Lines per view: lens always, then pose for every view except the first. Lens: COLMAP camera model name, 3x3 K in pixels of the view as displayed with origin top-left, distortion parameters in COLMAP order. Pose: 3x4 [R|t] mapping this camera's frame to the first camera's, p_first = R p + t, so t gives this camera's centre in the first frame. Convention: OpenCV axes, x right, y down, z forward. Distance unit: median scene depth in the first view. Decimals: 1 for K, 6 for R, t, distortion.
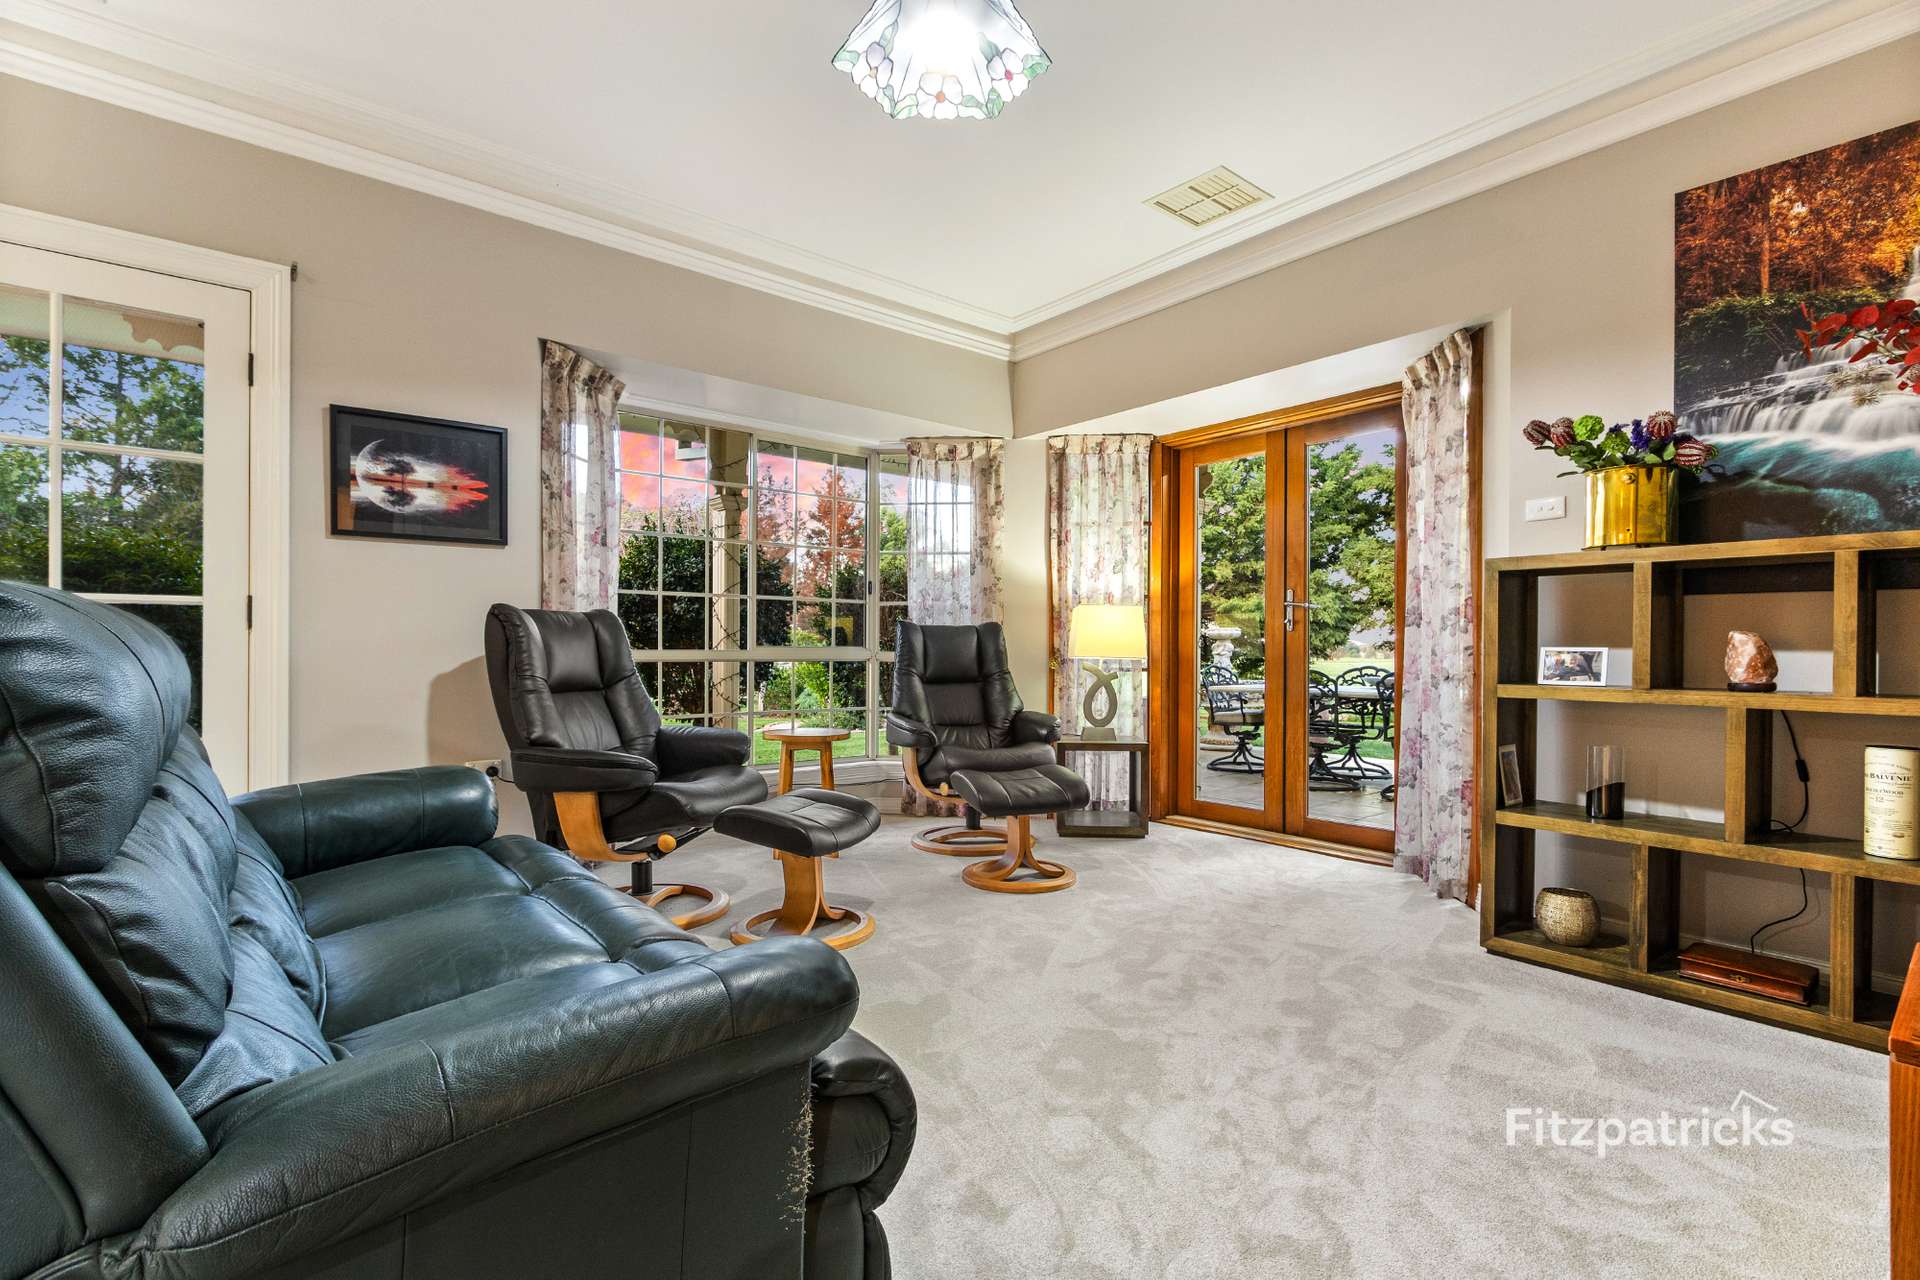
lens RADIAL K [[886.4, 0, 960.0], [0, 886.4, 640.0], [0, 0, 1]] dist [-0.000559, -0.000206]
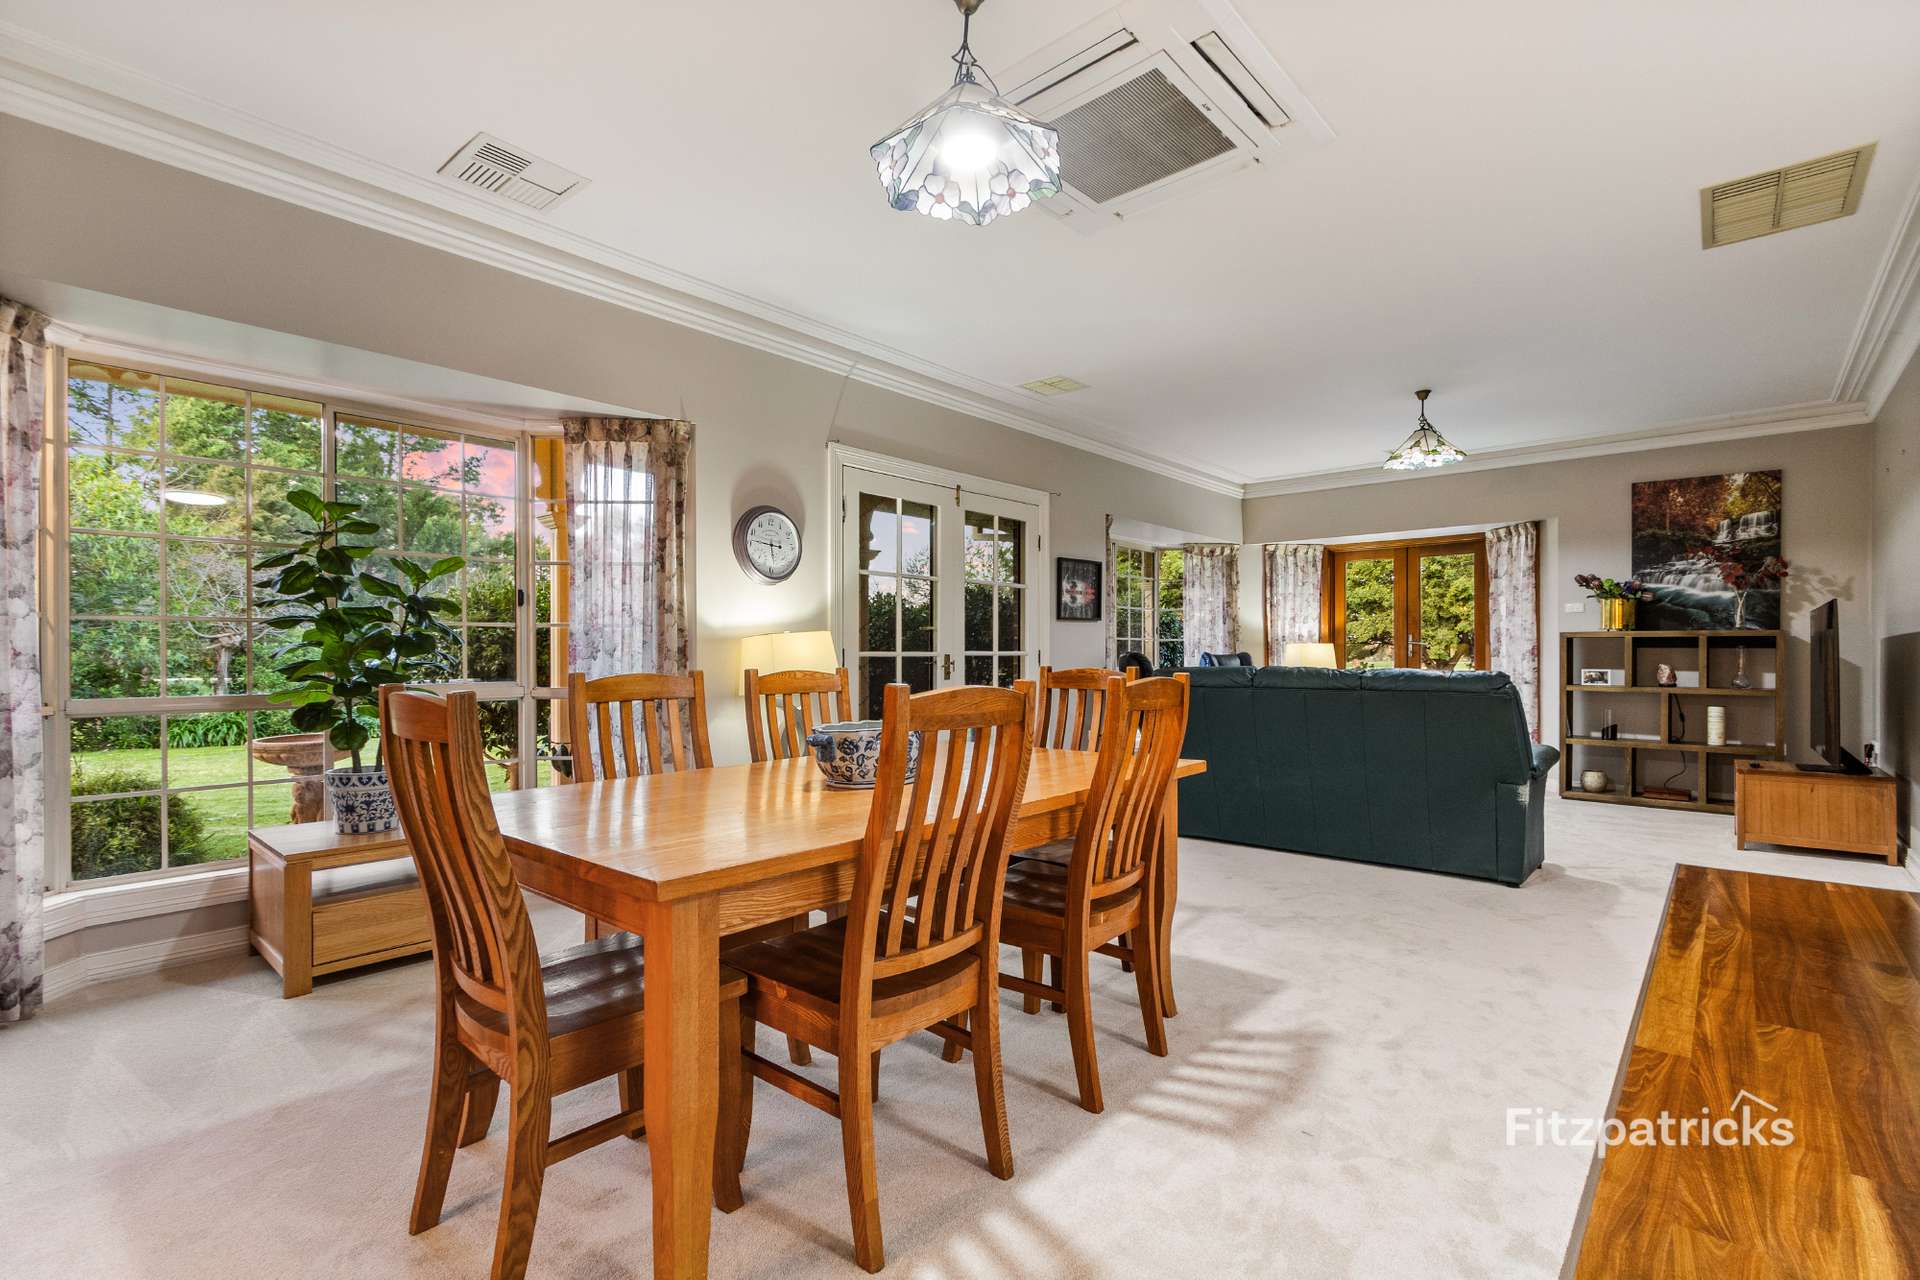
lens RADIAL K [[878.9, 0, 955.6], [0, 878.9, 645.5], [0, 0, 1]] dist [0.000291, -0.000097]
pose [[0.987196, -0.006000, 0.159400, -1.151644], [0.005818, 0.999982, 0.001612, -0.057827], [-0.159407, -0.000664, 0.987213, -0.886892]]
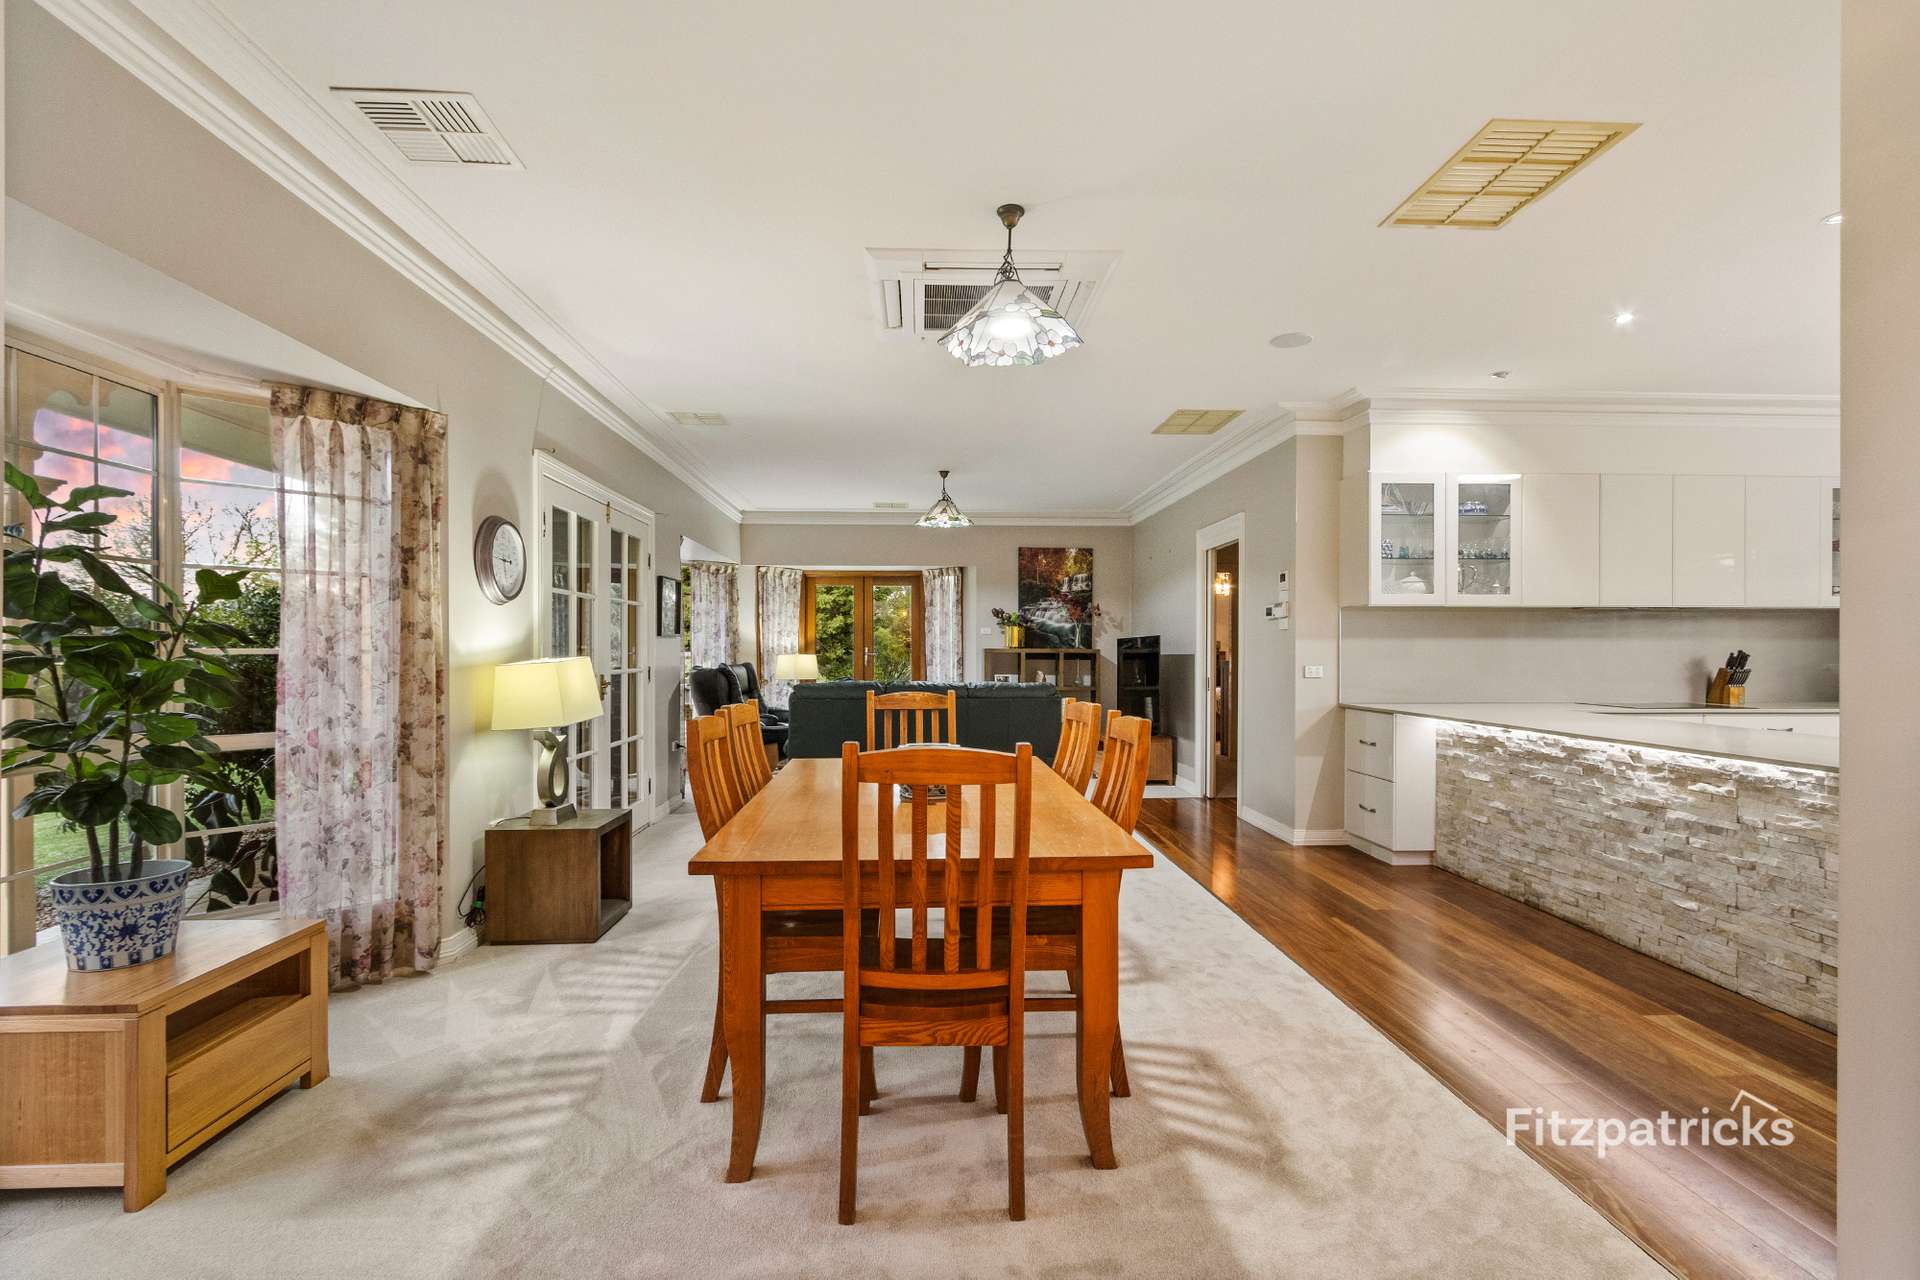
lens RADIAL K [[878.9, 0, 955.6], [0, 878.9, 645.5], [0, 0, 1]] dist [0.000291, -0.000097]
pose [[0.594974, -0.002329, 0.803741, -1.786325], [-0.004072, 0.999974, 0.005912, -0.102203], [-0.803734, -0.006790, 0.594950, -0.738523]]
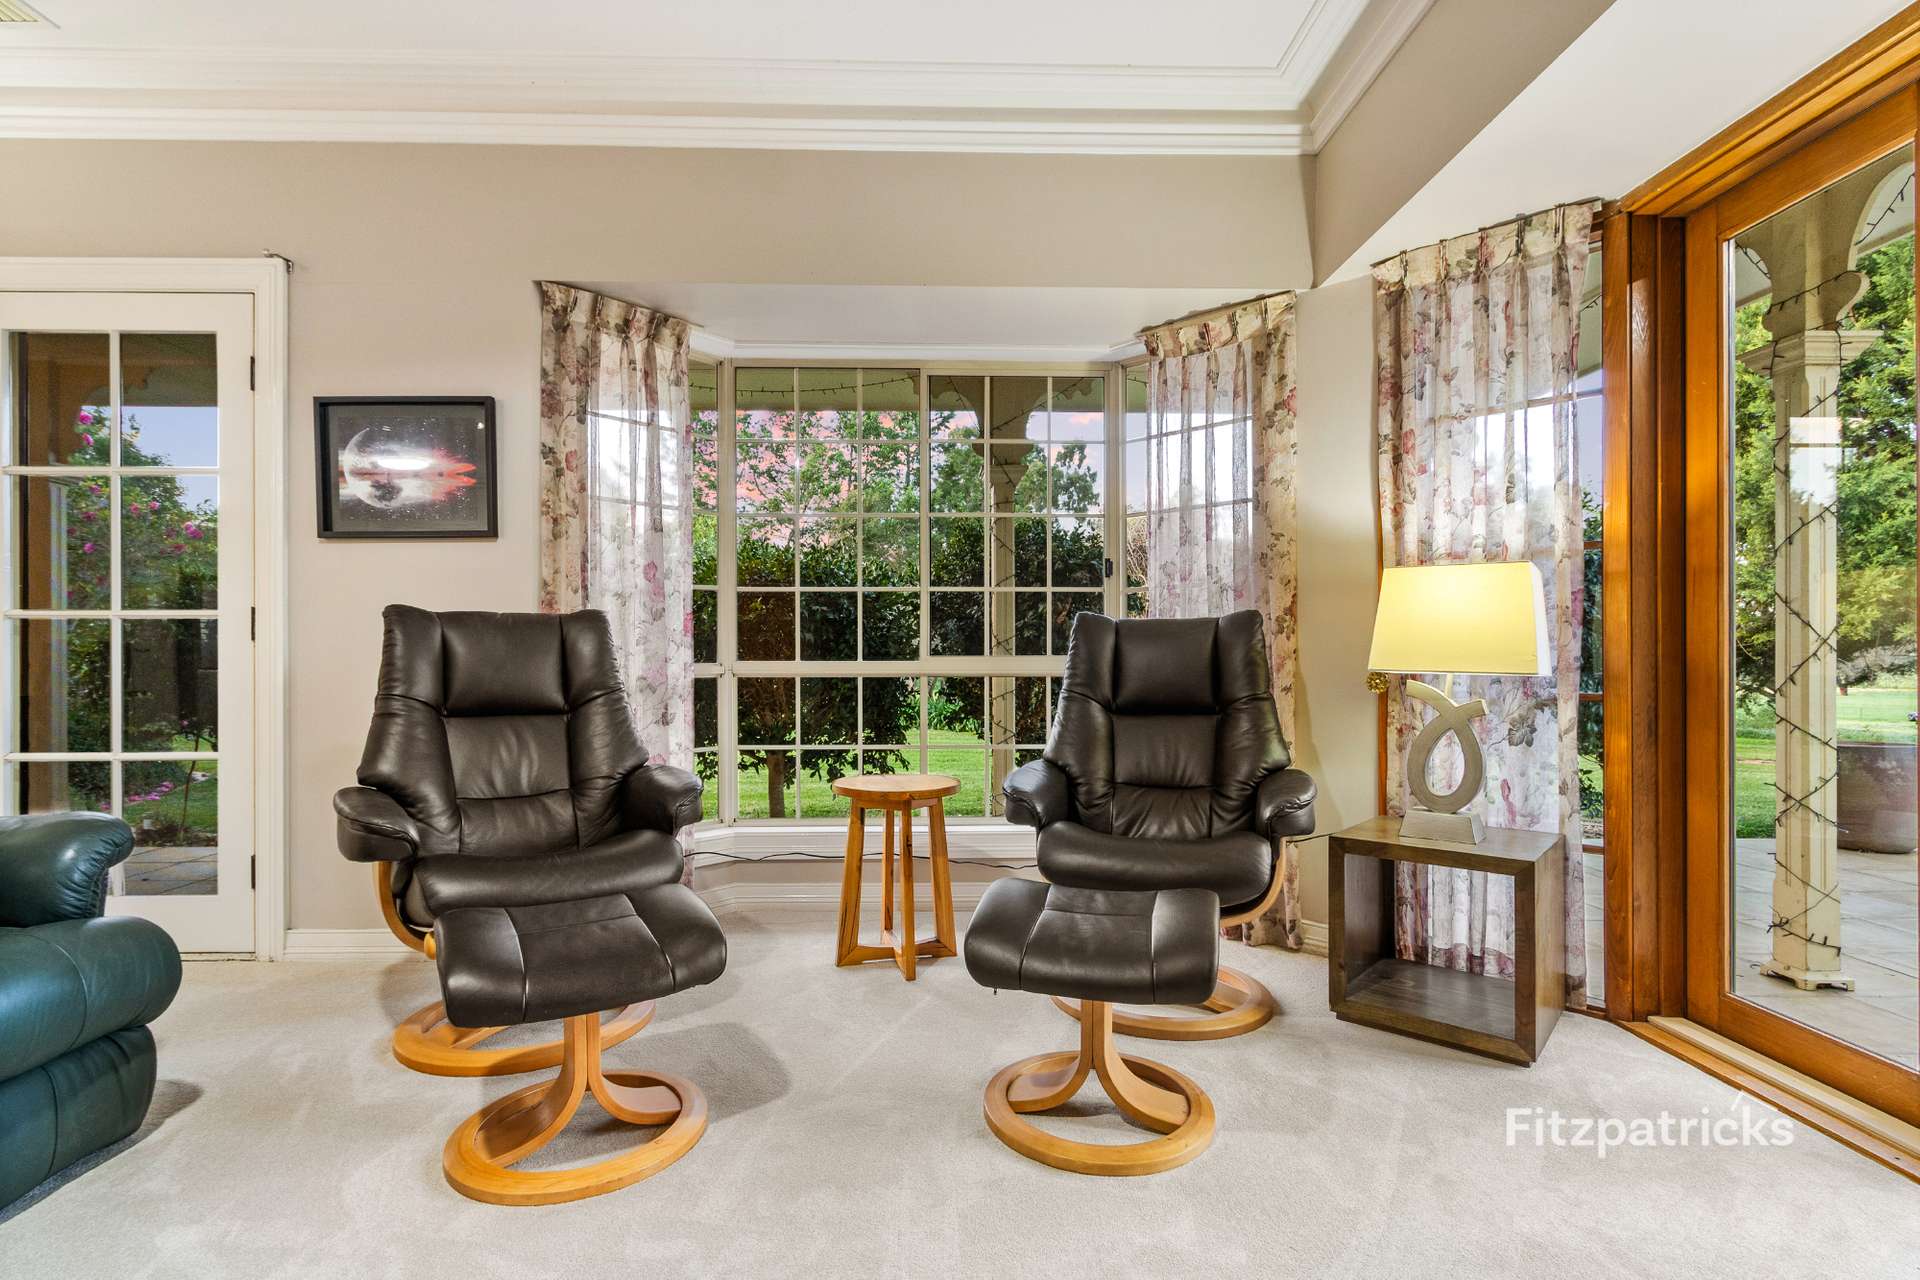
lens RADIAL K [[887.8, 0, 956.8], [0, 887.8, 657.8], [0, 0, 1]] dist [0.000896, -0.000800]
pose [[0.788230, -0.007287, -0.615338, 0.348781], [0.012080, 0.999920, 0.003633, 0.009525], [0.615263, -0.010297, 0.788255, 0.613797]]
